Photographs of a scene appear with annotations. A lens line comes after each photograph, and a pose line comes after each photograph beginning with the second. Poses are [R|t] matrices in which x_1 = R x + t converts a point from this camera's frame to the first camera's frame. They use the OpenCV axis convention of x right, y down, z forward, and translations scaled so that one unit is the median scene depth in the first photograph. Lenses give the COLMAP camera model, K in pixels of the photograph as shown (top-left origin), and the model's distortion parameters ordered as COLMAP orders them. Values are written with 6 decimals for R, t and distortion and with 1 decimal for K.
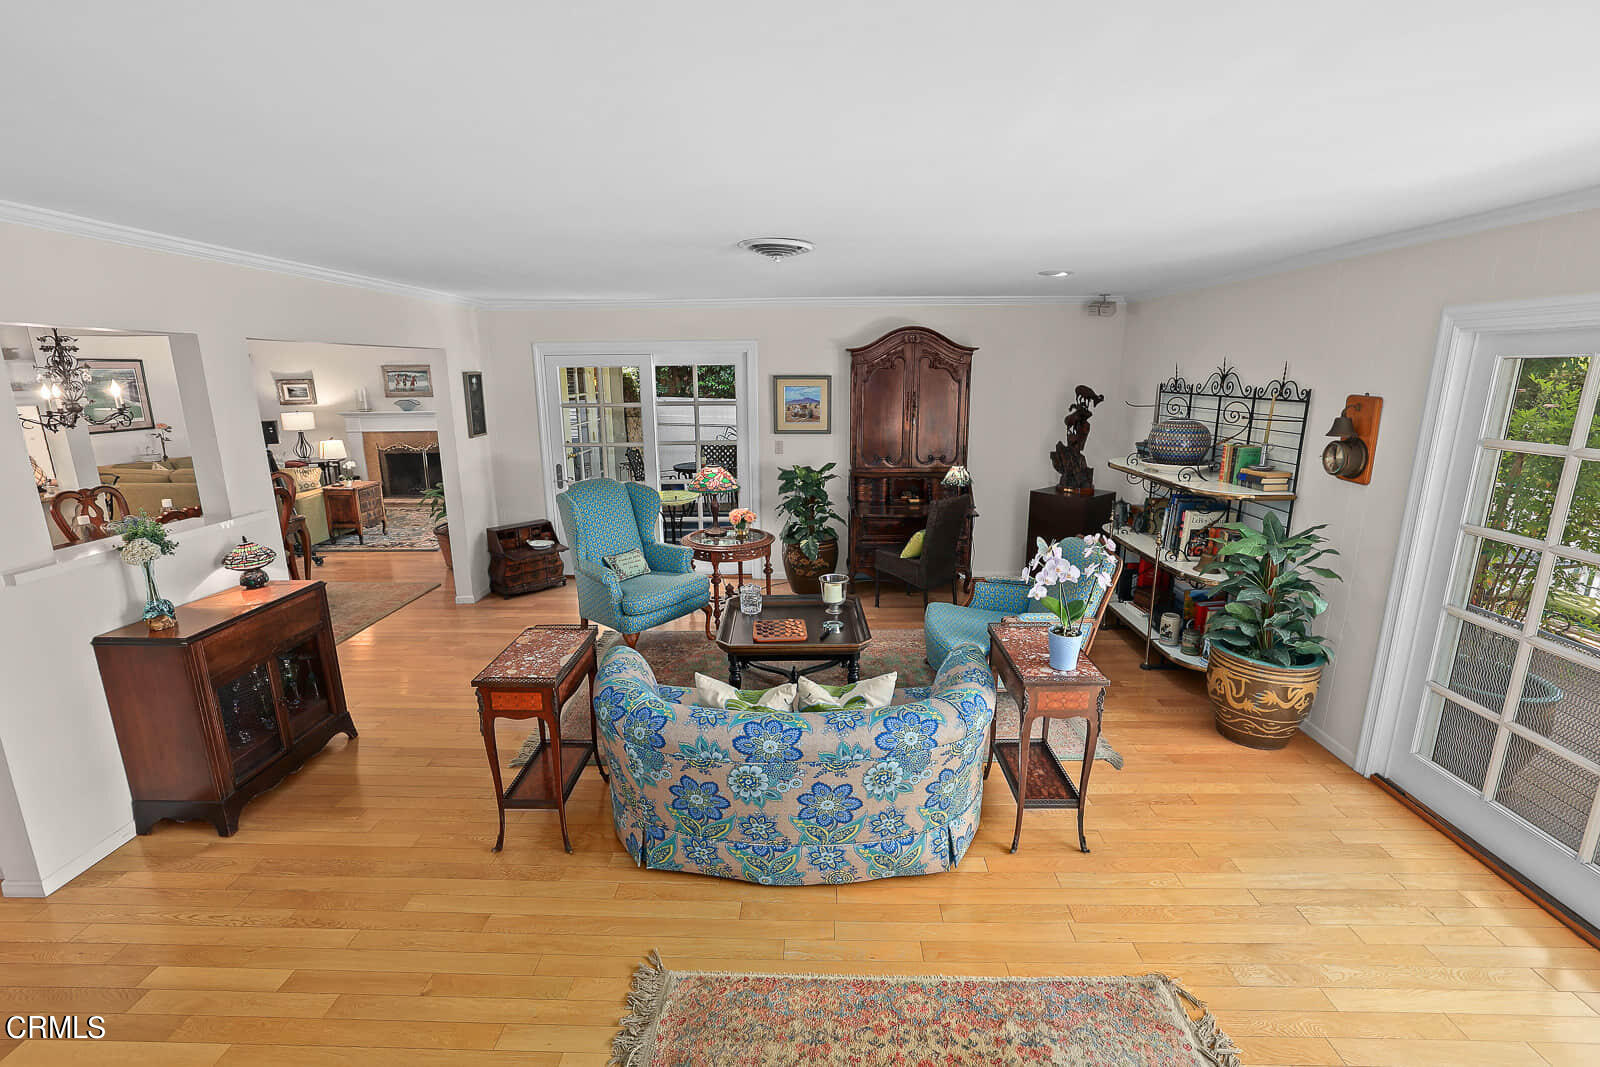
lens RADIAL K [[694.2, 0, 797.7], [0, 694.2, 531.3], [0, 0, 1]] dist [-0.002560, -0.000110]
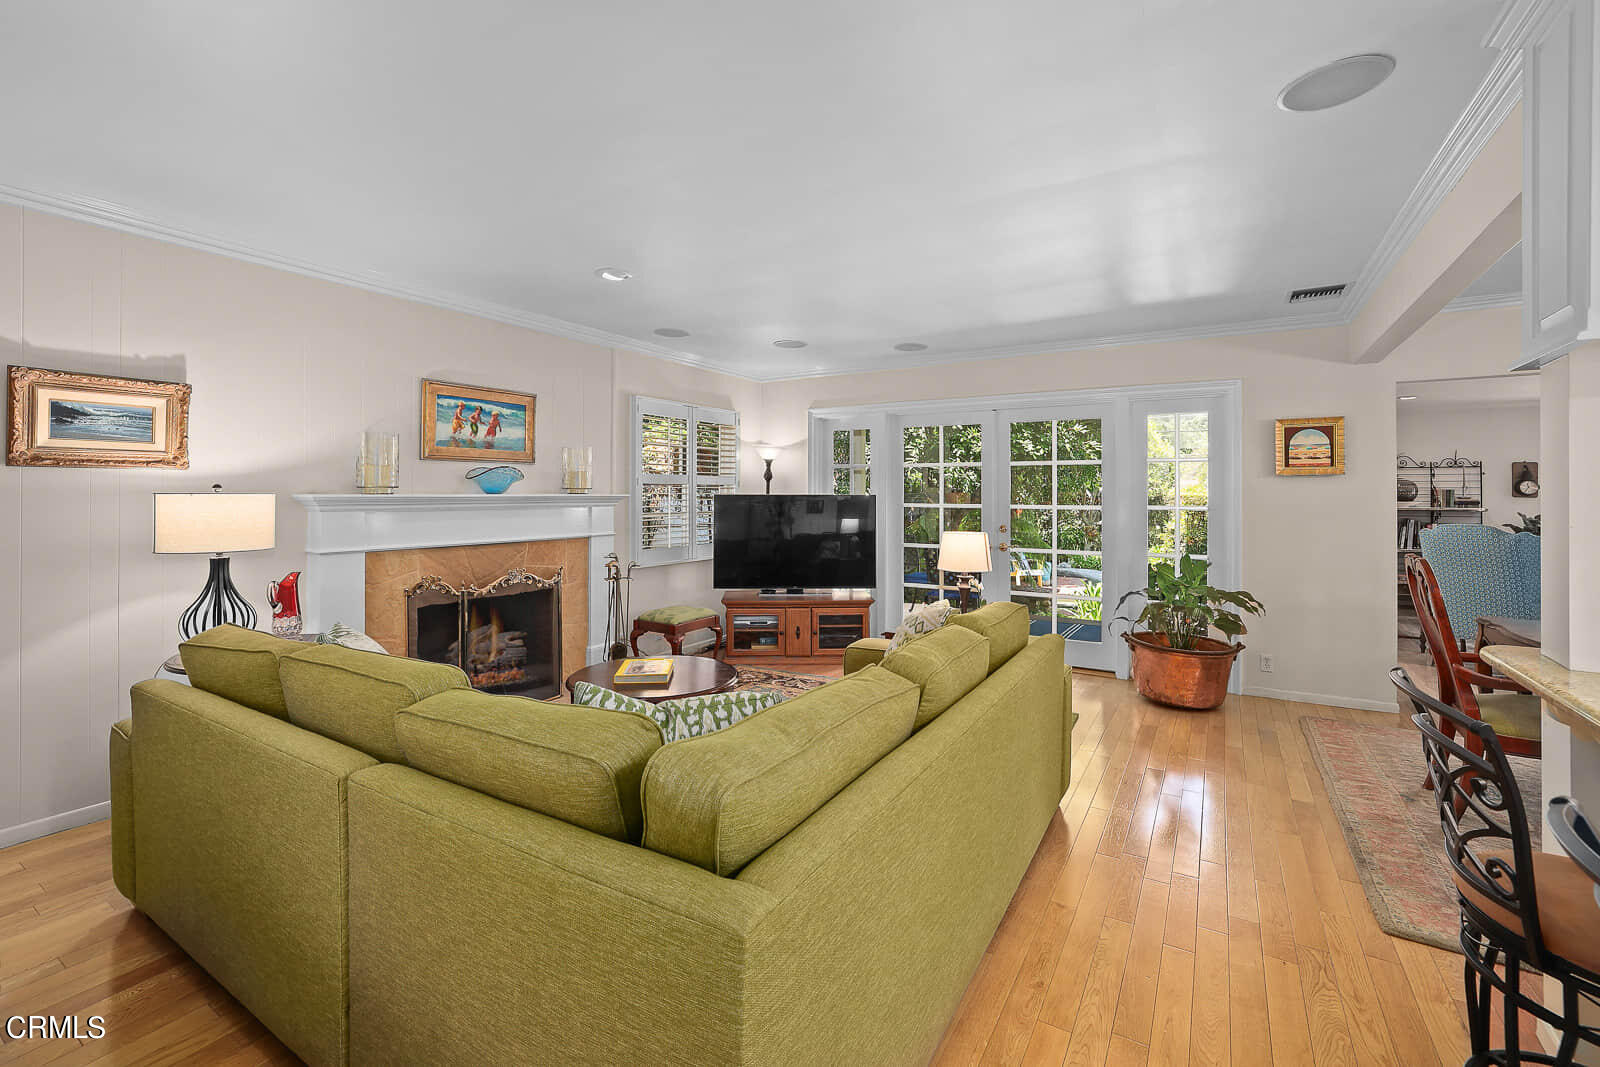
lens RADIAL K [[694.2, 0, 793.4], [0, 694.2, 503.1], [0, 0, 1]] dist [-0.002560, -0.000110]
pose [[0.499609, 0.005104, 0.866236, -0.827338], [0.193801, 0.973977, -0.117515, -0.085568], [-0.844294, 0.226589, 0.485619, 0.651352]]
